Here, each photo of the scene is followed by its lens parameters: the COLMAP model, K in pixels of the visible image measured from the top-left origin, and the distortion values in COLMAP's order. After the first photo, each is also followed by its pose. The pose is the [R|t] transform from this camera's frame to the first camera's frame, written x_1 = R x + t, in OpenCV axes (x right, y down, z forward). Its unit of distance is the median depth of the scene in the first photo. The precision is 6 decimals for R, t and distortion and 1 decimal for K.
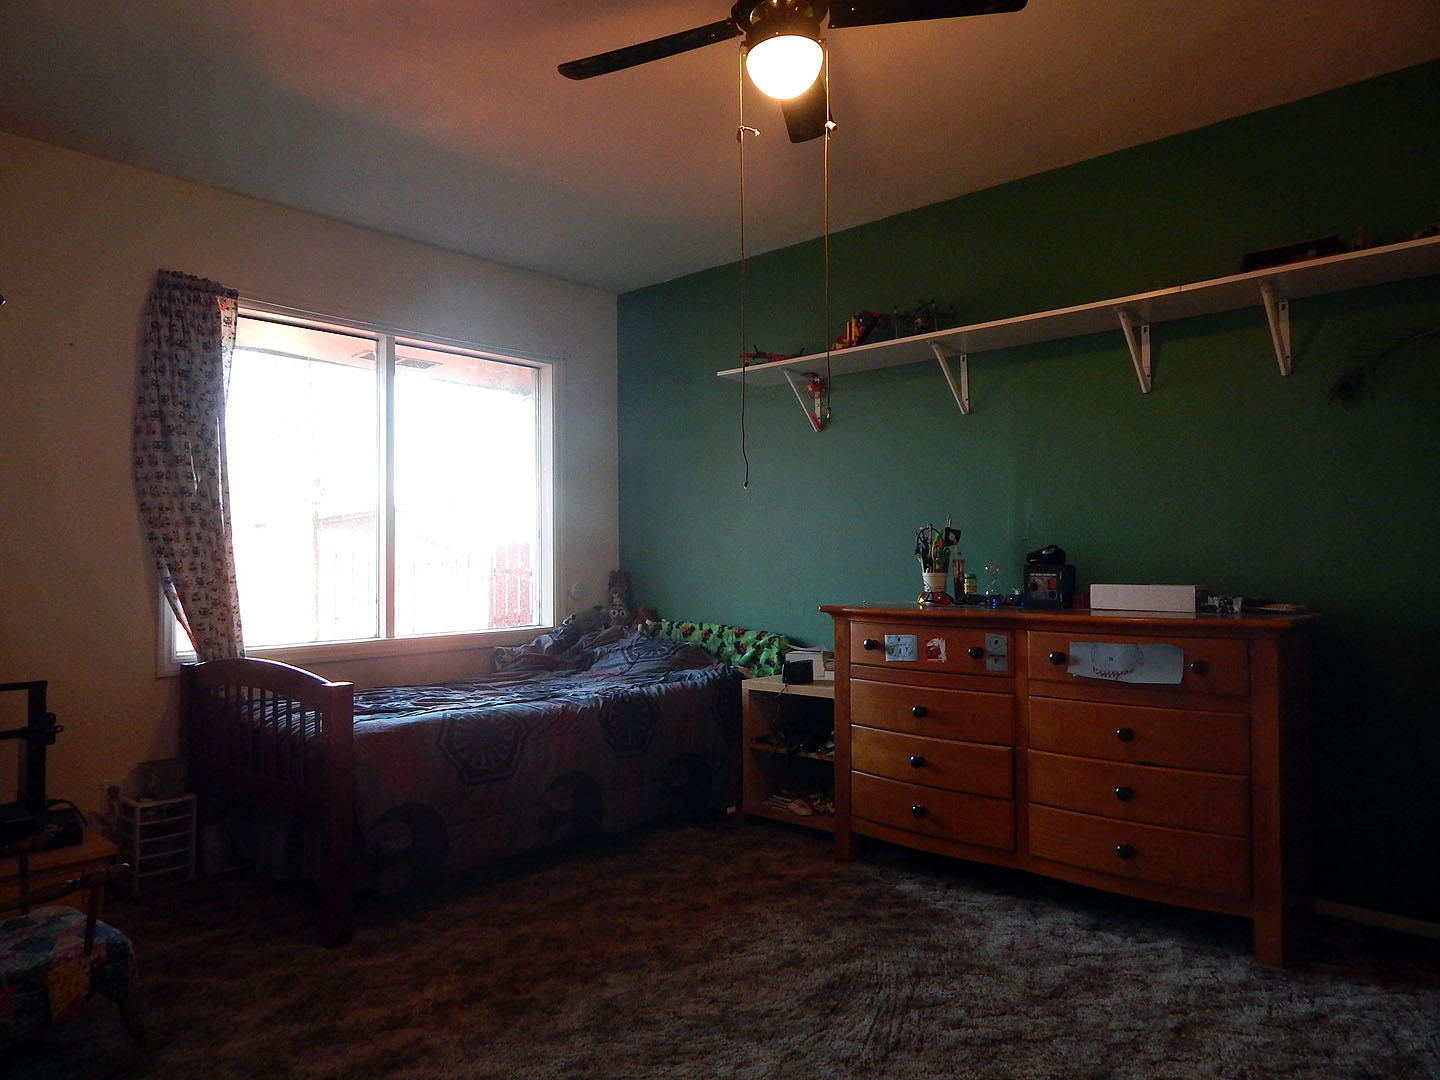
lens RADIAL K [[939.4, 0, 714.4], [0, 939.4, 533.4], [0, 0, 1]] dist [0.000767, -0.003943]
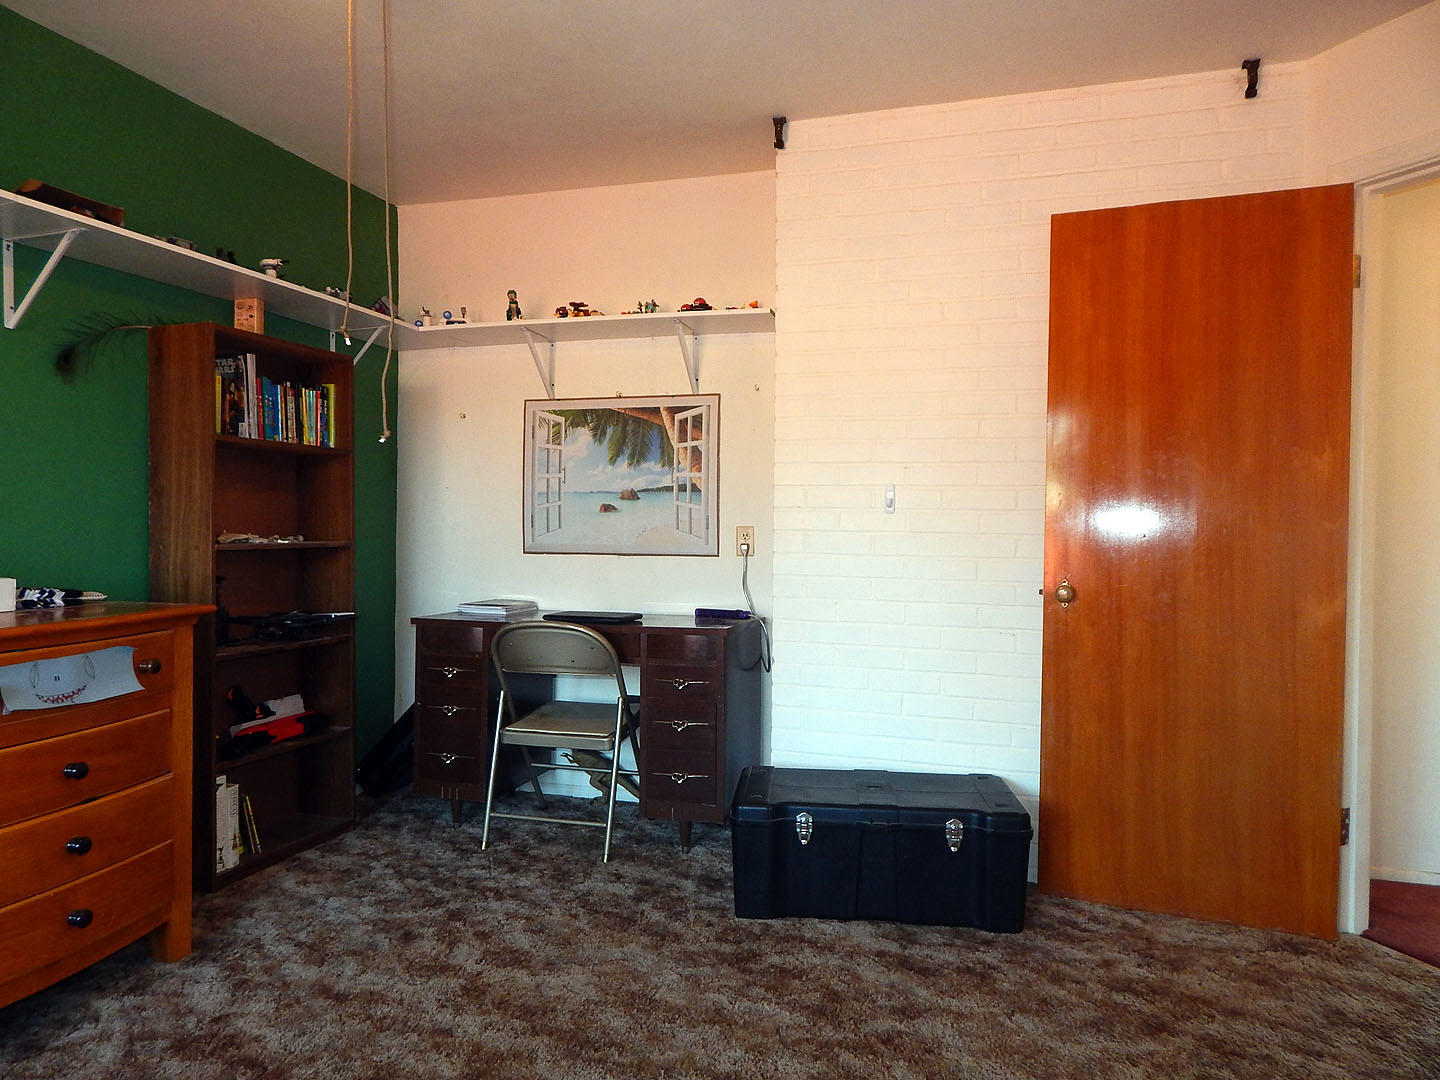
lens RADIAL K [[939.4, 0, 714.4], [0, 939.4, 533.4], [0, 0, 1]] dist [0.000767, -0.003943]
pose [[-0.416470, -0.008394, 0.909111, -0.515433], [-0.026163, 0.999654, -0.002756, 0.005536], [-0.908773, -0.024932, -0.416545, 0.893105]]
